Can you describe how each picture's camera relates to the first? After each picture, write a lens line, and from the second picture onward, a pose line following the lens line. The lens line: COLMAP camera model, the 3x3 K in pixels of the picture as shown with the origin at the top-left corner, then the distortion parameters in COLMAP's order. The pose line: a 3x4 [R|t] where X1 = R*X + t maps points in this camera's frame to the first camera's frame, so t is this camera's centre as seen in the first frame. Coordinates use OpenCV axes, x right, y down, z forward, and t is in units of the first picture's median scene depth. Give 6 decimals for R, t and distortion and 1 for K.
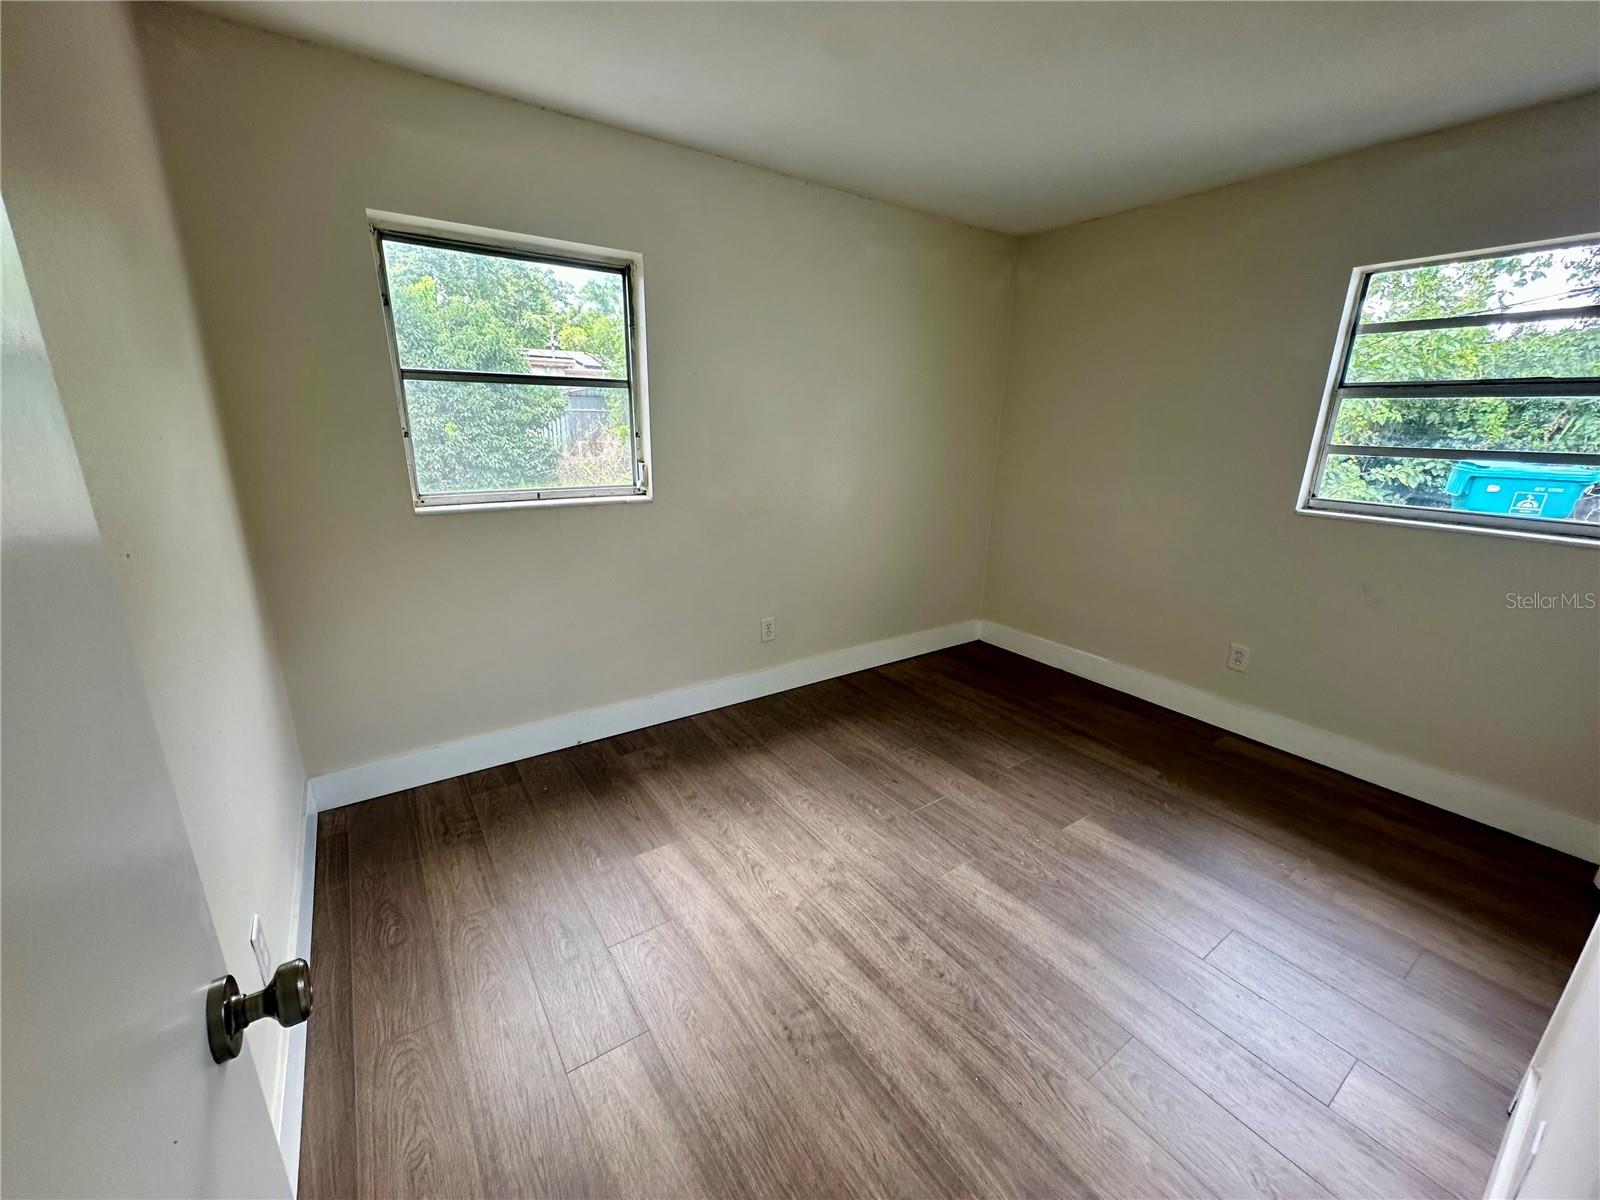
lens RADIAL K [[640.9, 0, 800.0], [0, 640.9, 600.0], [0, 0, 1]] dist [-0.000086, -0.000440]
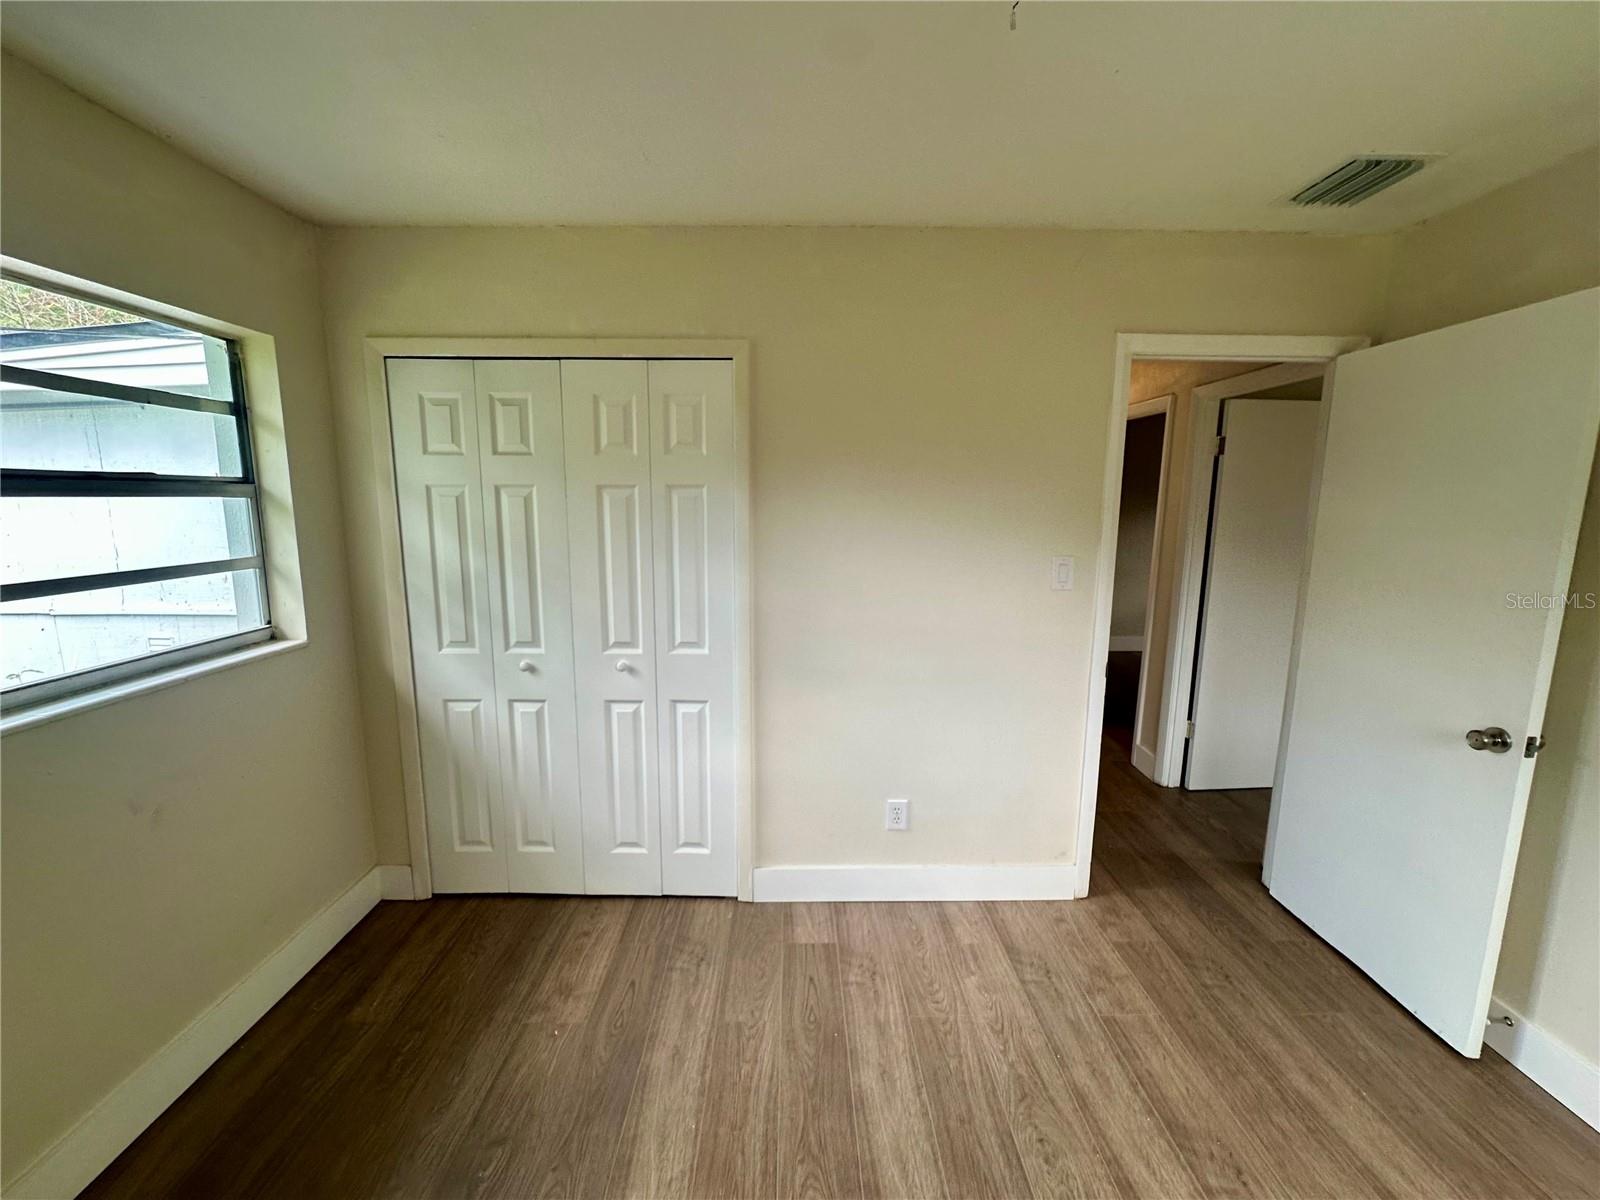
lens RADIAL K [[640.9, 0, 800.0], [0, 640.9, 600.0], [0, 0, 1]] dist [-0.000086, -0.000440]
pose [[-0.828043, -0.110217, 0.549725, 0.088370], [0.129852, 0.916128, 0.379273, -0.520227], [-0.545420, 0.385437, -0.744281, 1.585653]]
